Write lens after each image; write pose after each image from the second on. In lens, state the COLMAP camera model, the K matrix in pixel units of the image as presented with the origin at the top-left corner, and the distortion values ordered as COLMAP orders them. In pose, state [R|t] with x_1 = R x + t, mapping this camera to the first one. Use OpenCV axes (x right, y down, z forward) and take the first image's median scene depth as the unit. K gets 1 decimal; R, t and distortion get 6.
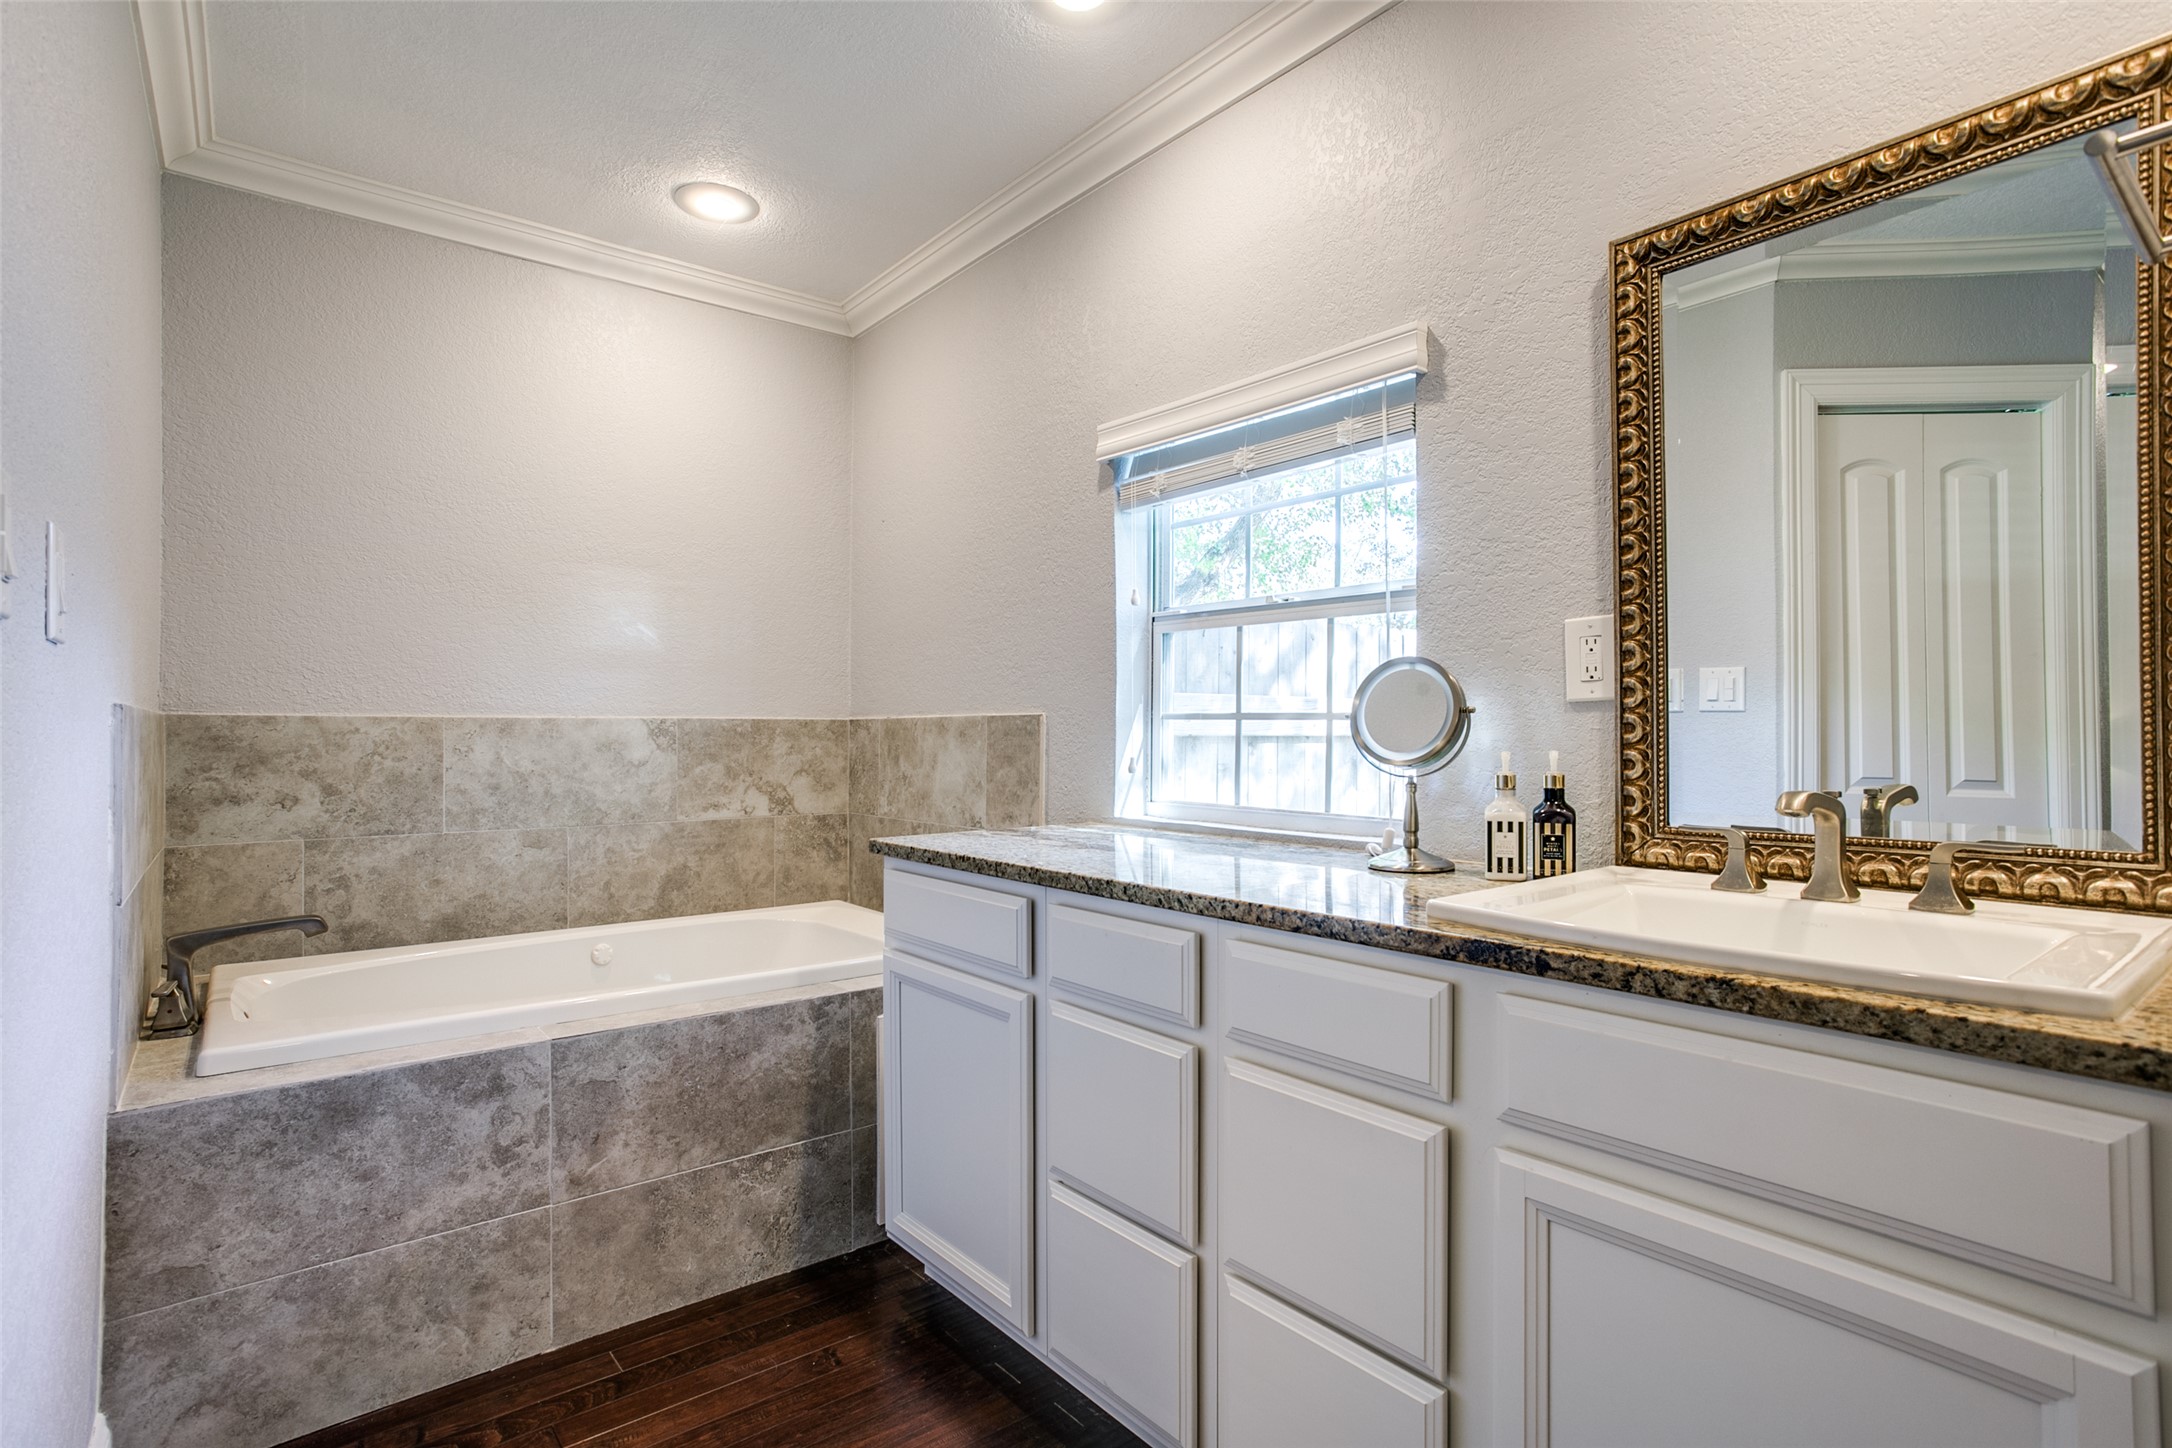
lens RADIAL K [[1057.8, 0, 1087.1], [0, 1057.8, 723.6], [0, 0, 1]] dist [-0.028628, 0.012006]
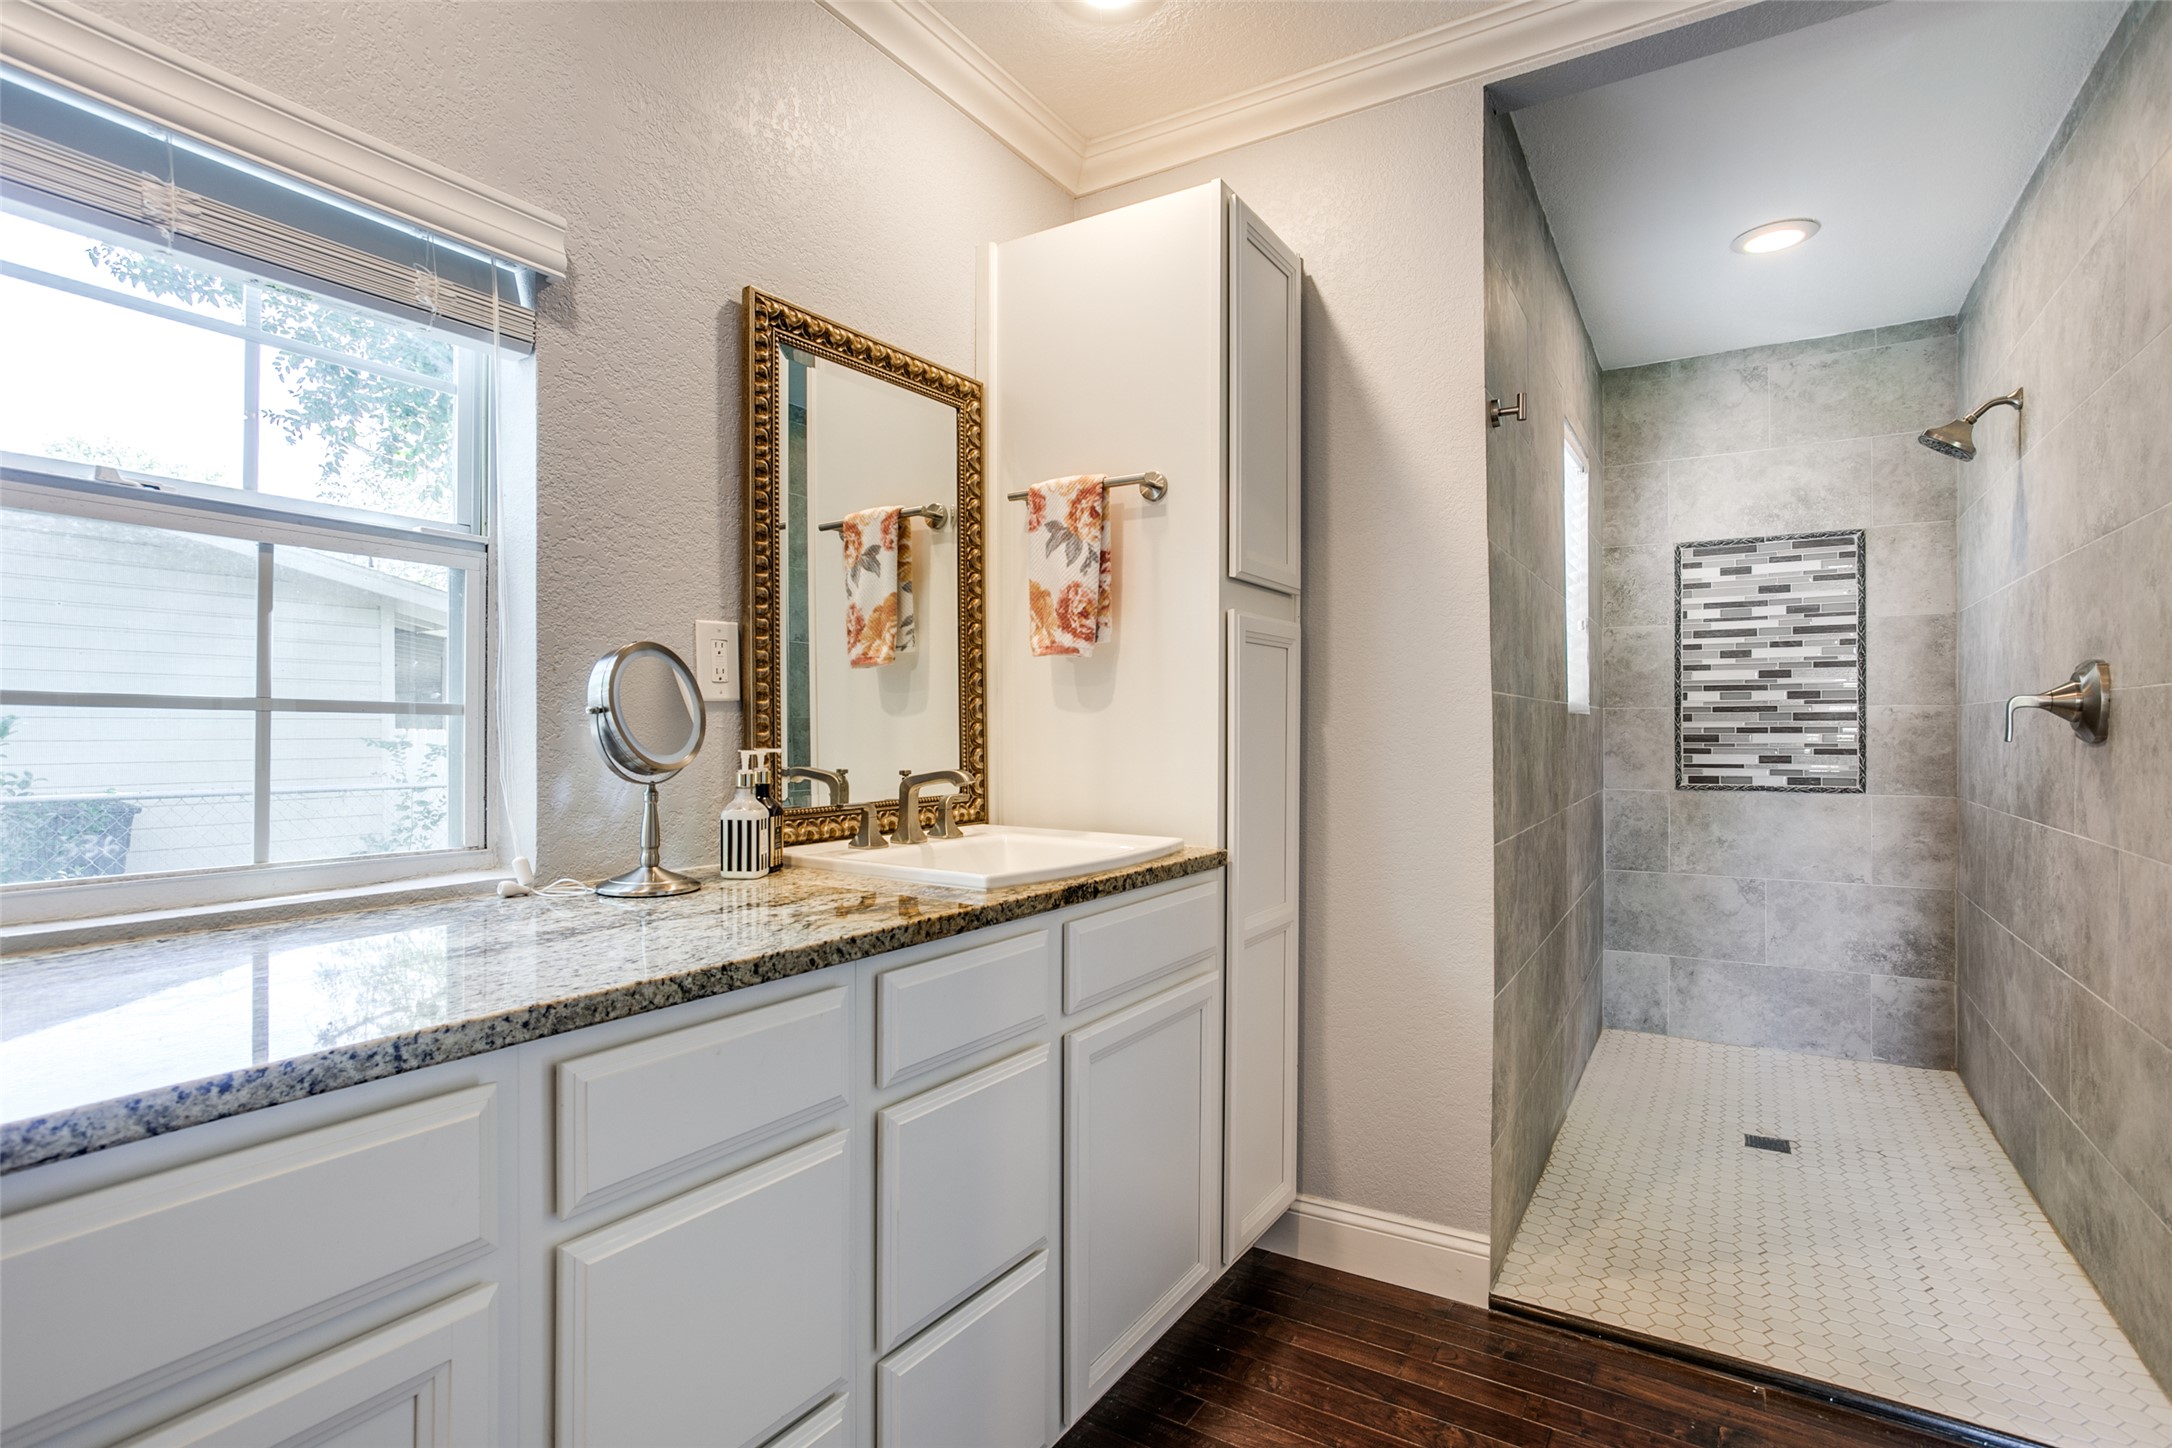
lens RADIAL K [[1057.8, 0, 1093.4], [0, 1057.8, 726.3], [0, 0, 1]] dist [-0.028628, 0.012006]
pose [[-0.313453, -0.000704, 0.949603, -0.635056], [-0.012598, 0.999915, -0.003417, 0.002441], [-0.949520, -0.013034, -0.313435, 0.956175]]
